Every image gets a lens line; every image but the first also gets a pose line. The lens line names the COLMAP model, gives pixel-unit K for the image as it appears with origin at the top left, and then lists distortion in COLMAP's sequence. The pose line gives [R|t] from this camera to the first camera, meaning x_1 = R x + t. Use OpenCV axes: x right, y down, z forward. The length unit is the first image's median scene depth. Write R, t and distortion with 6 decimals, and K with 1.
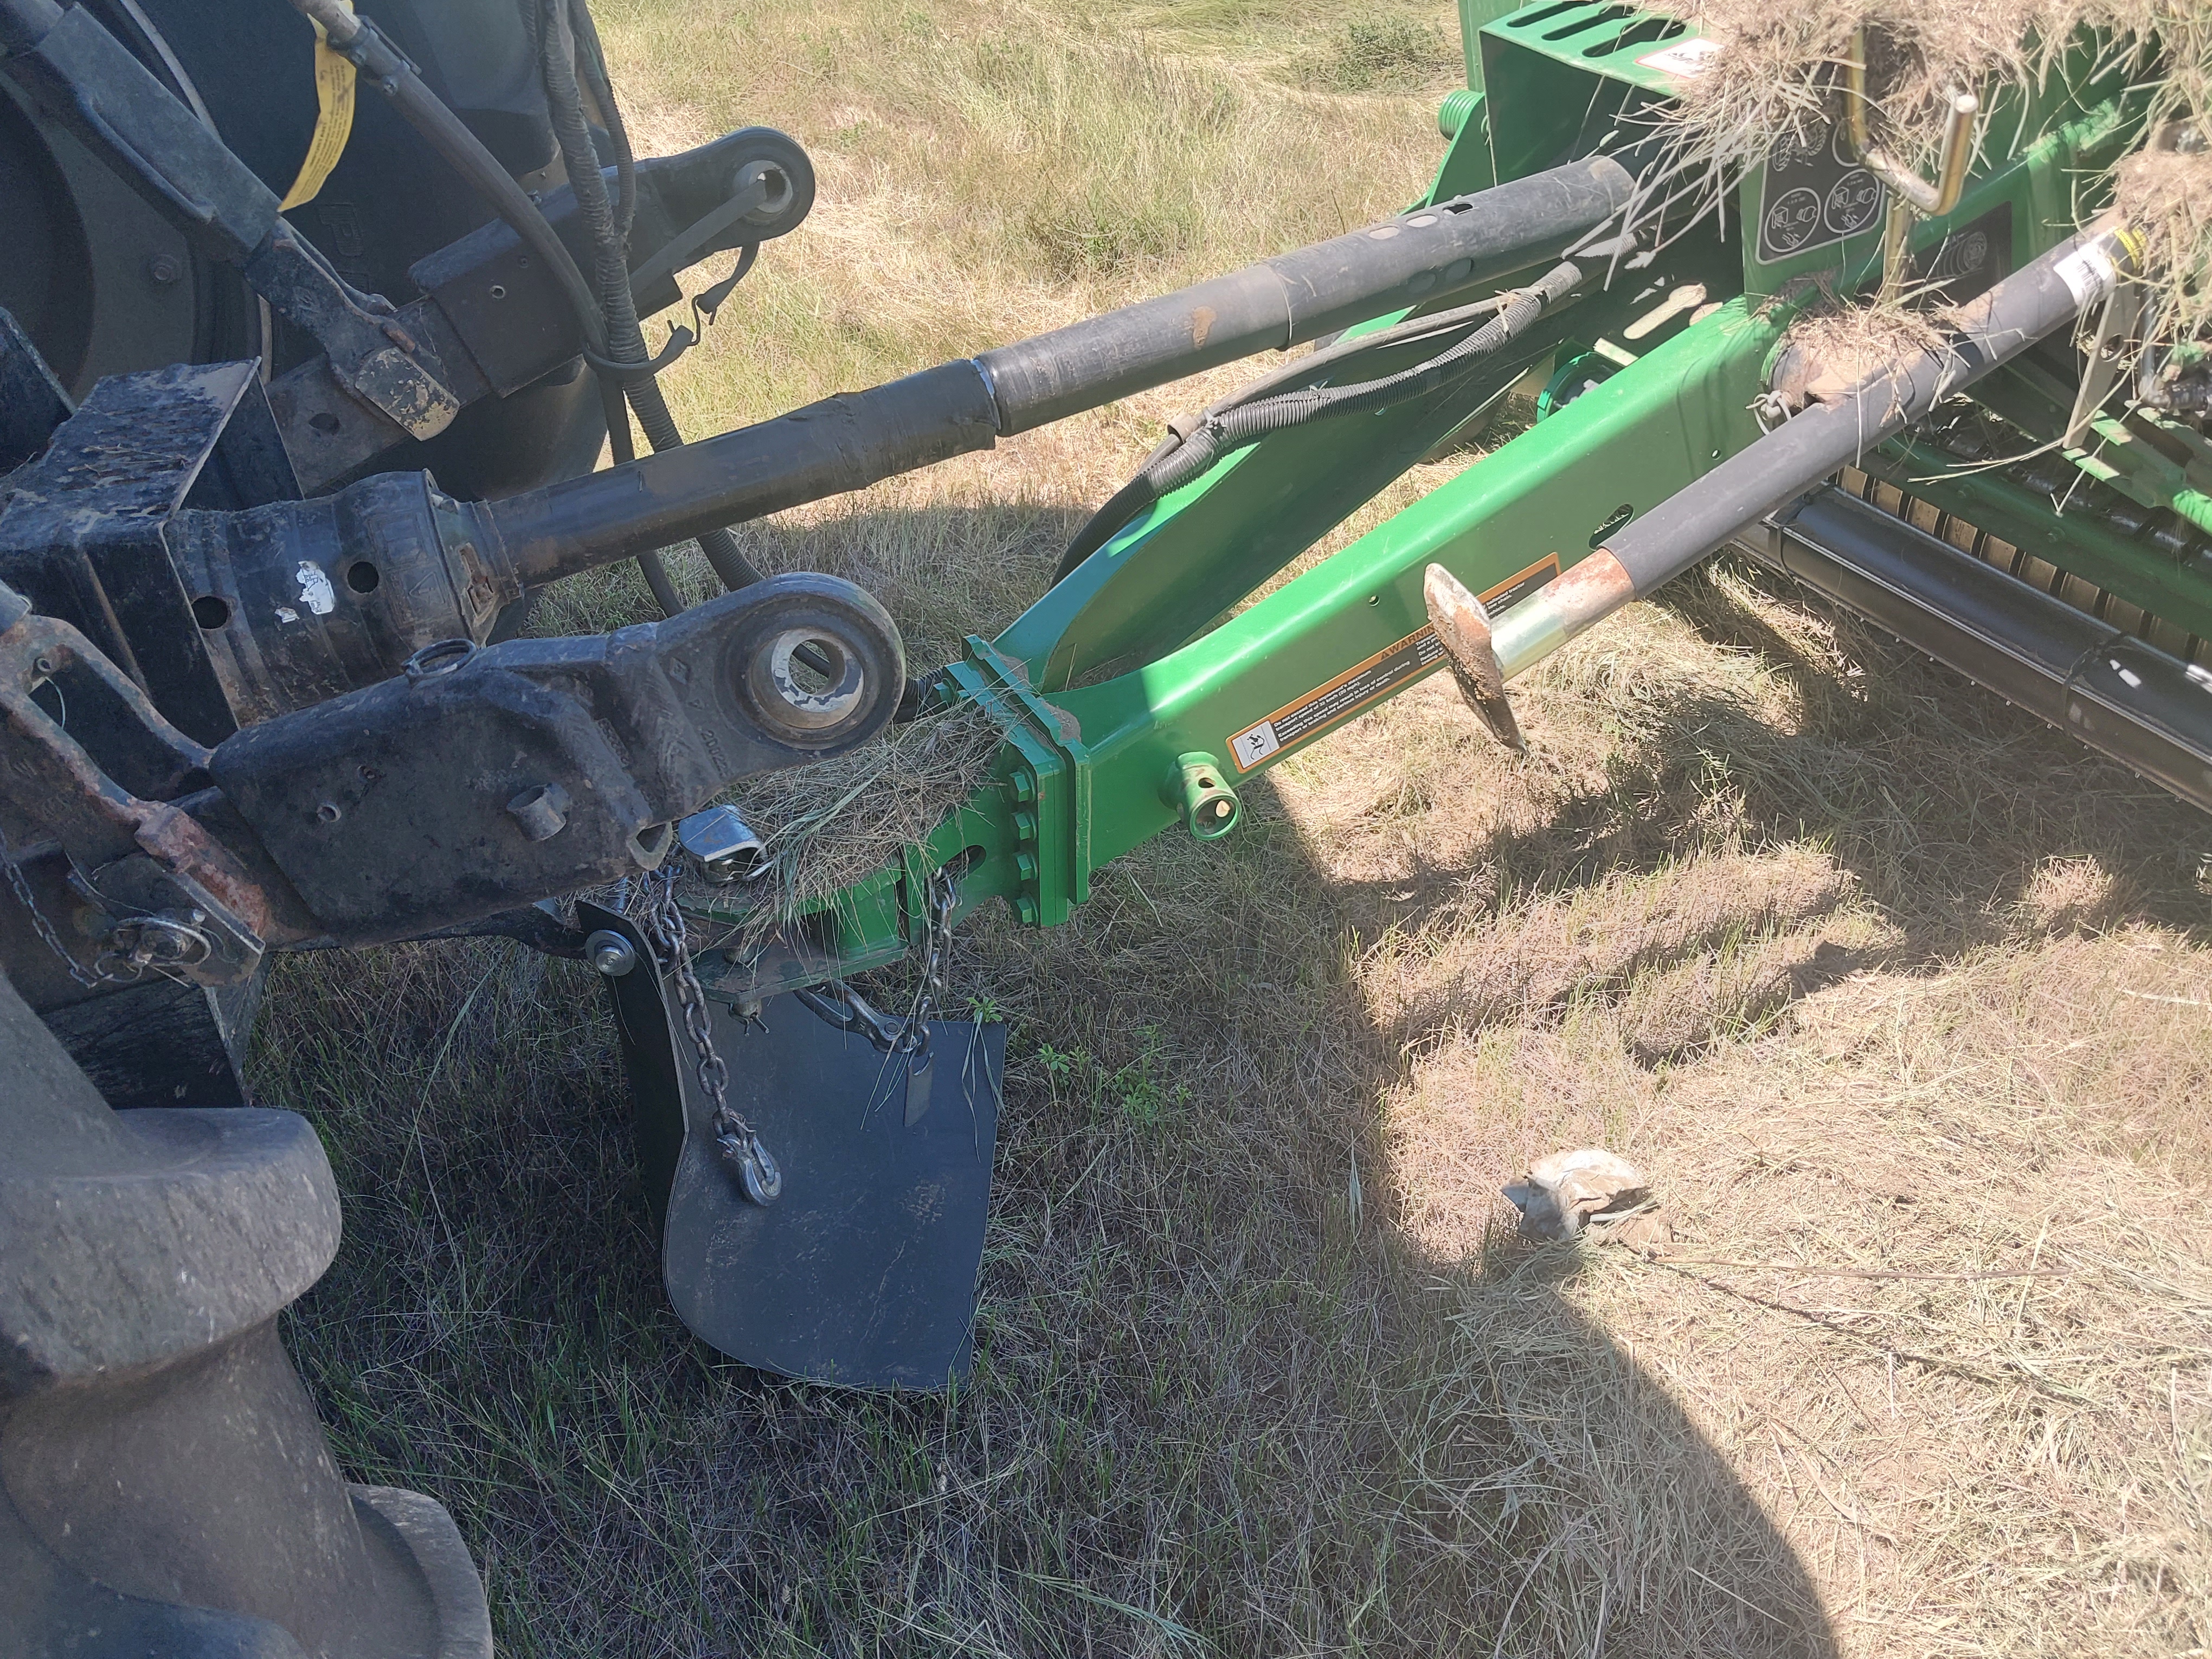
lens RADIAL K [[1761.9, 0, 1103.2], [0, 1761.9, 828.1], [0, 0, 1]] dist [-0.024534, 0.022682]
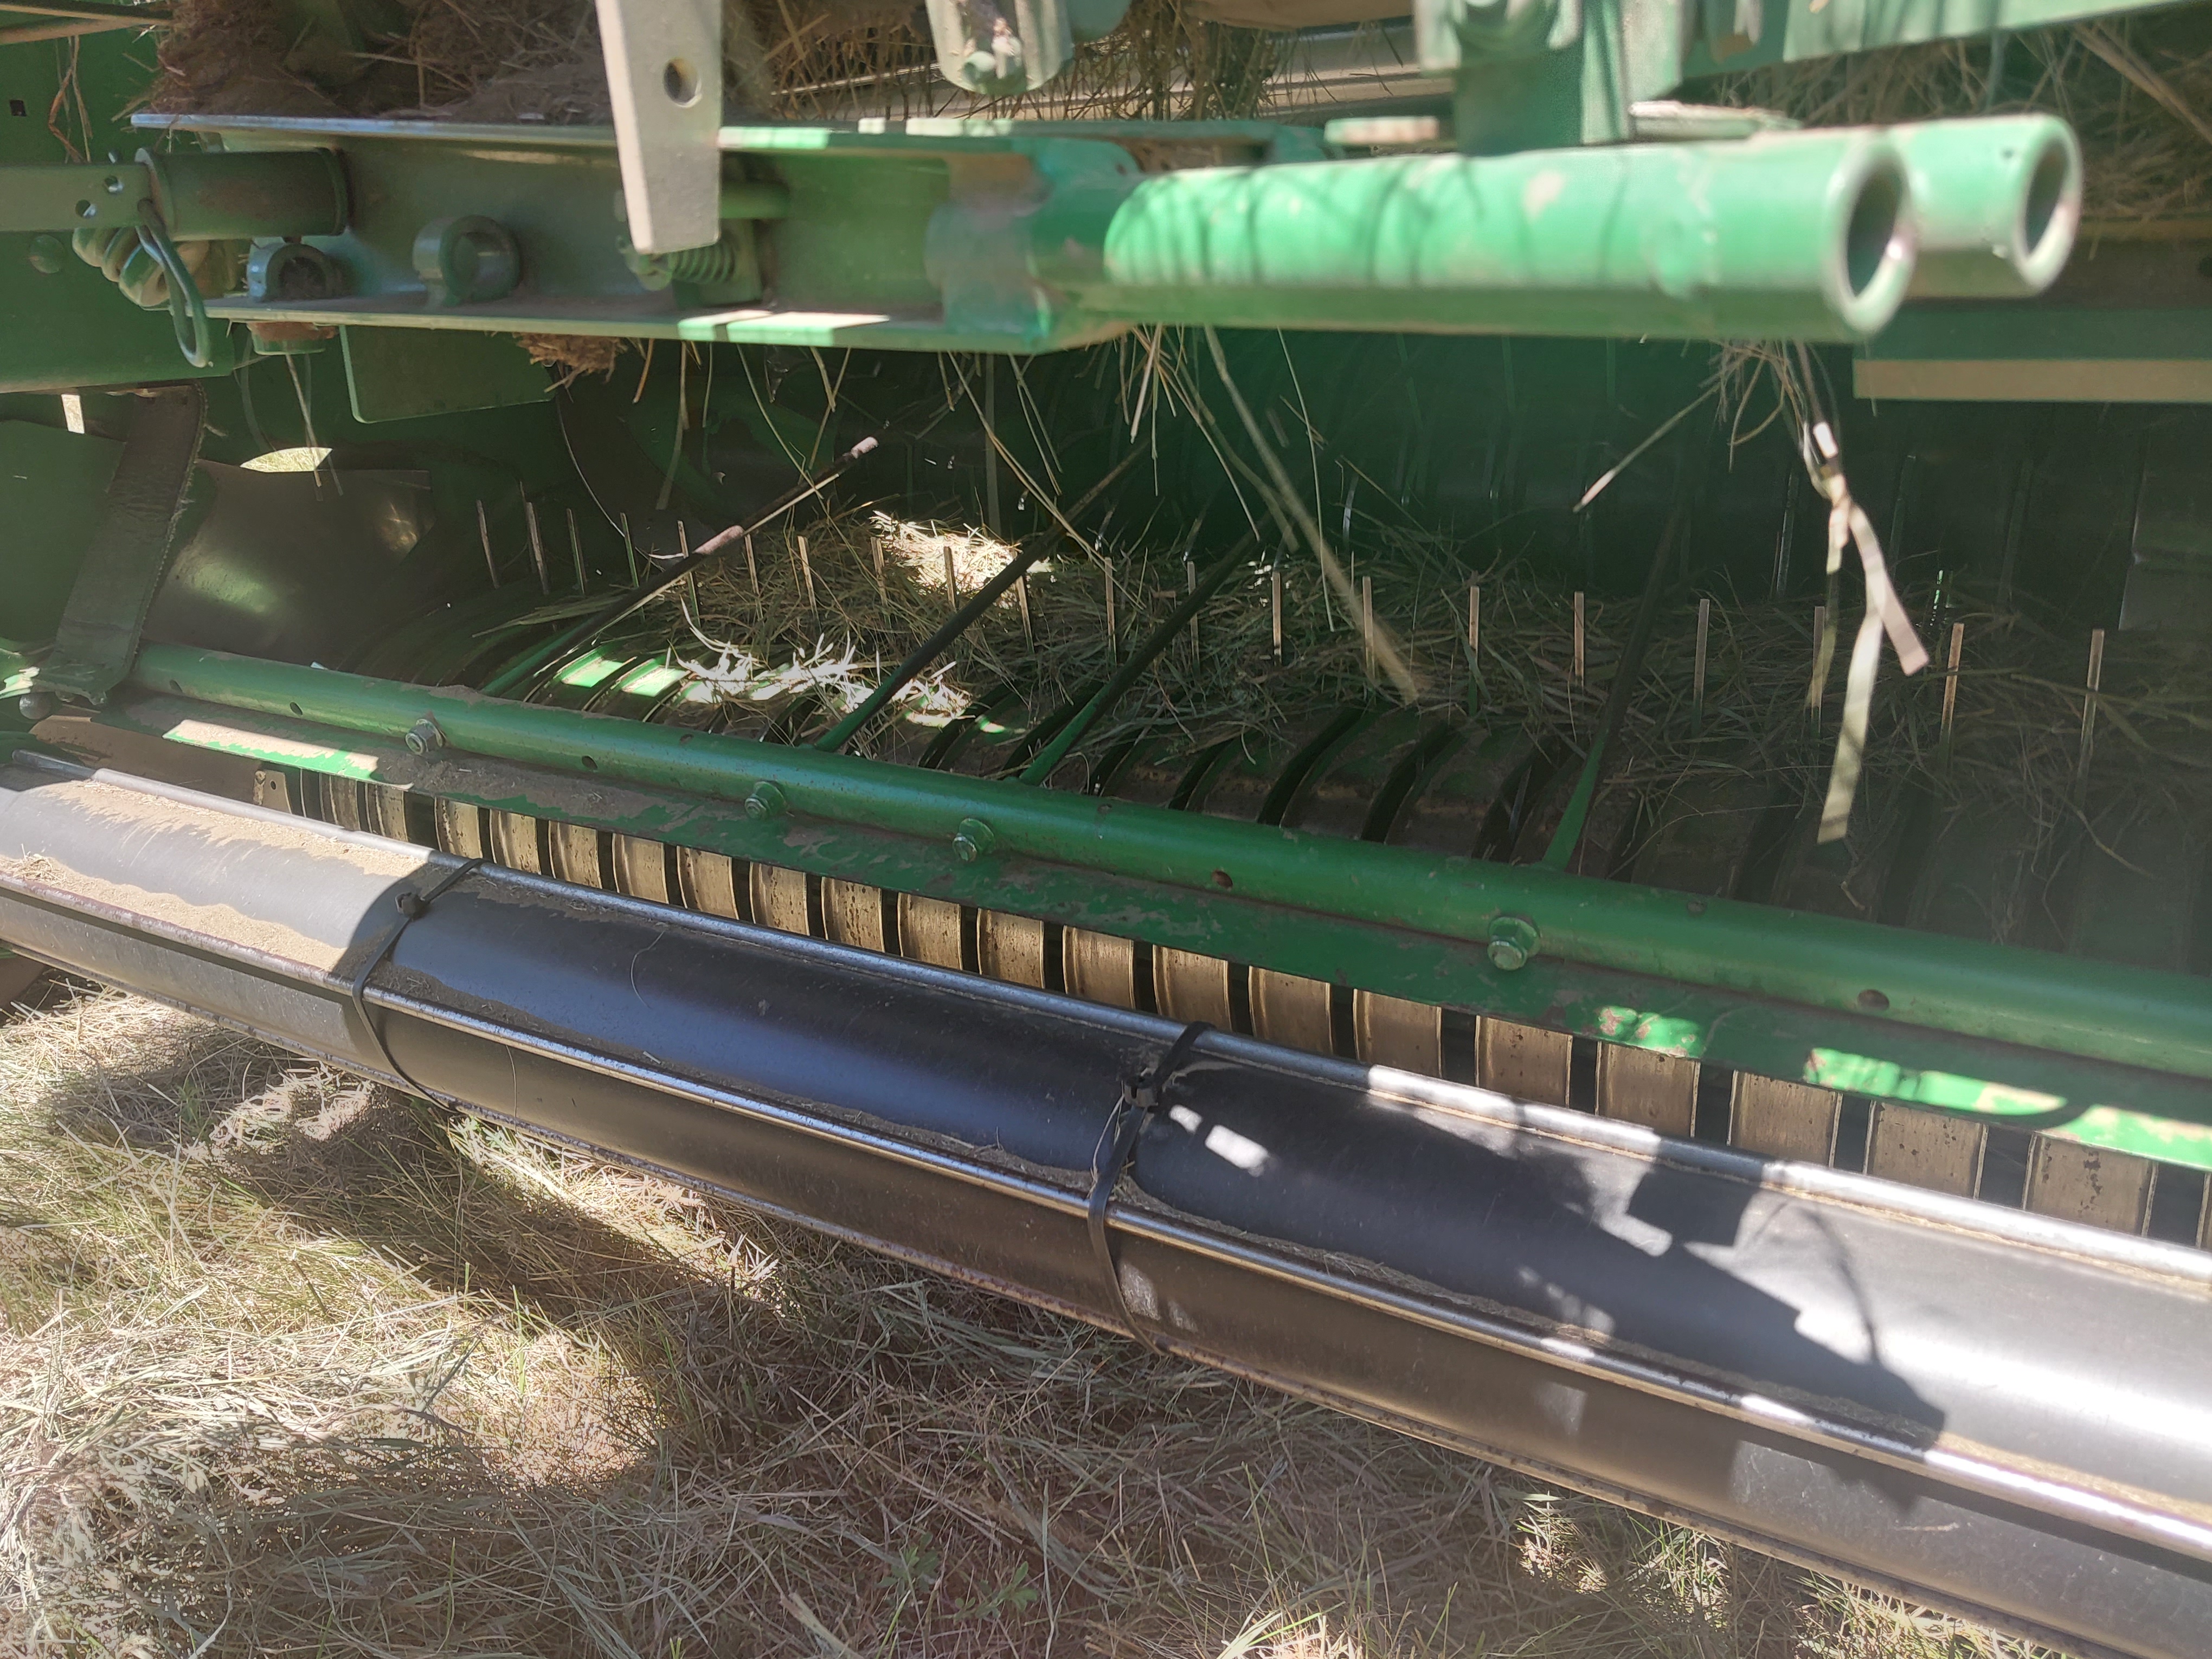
lens RADIAL K [[1761.9, 0, 1108.1], [0, 1761.9, 824.8], [0, 0, 1]] dist [-0.024534, 0.022682]
pose [[0.894761, -0.191034, 0.403620, 0.385865], [0.313173, 0.912773, -0.262236, -0.054723], [-0.318318, 0.361041, 0.876540, 0.604913]]
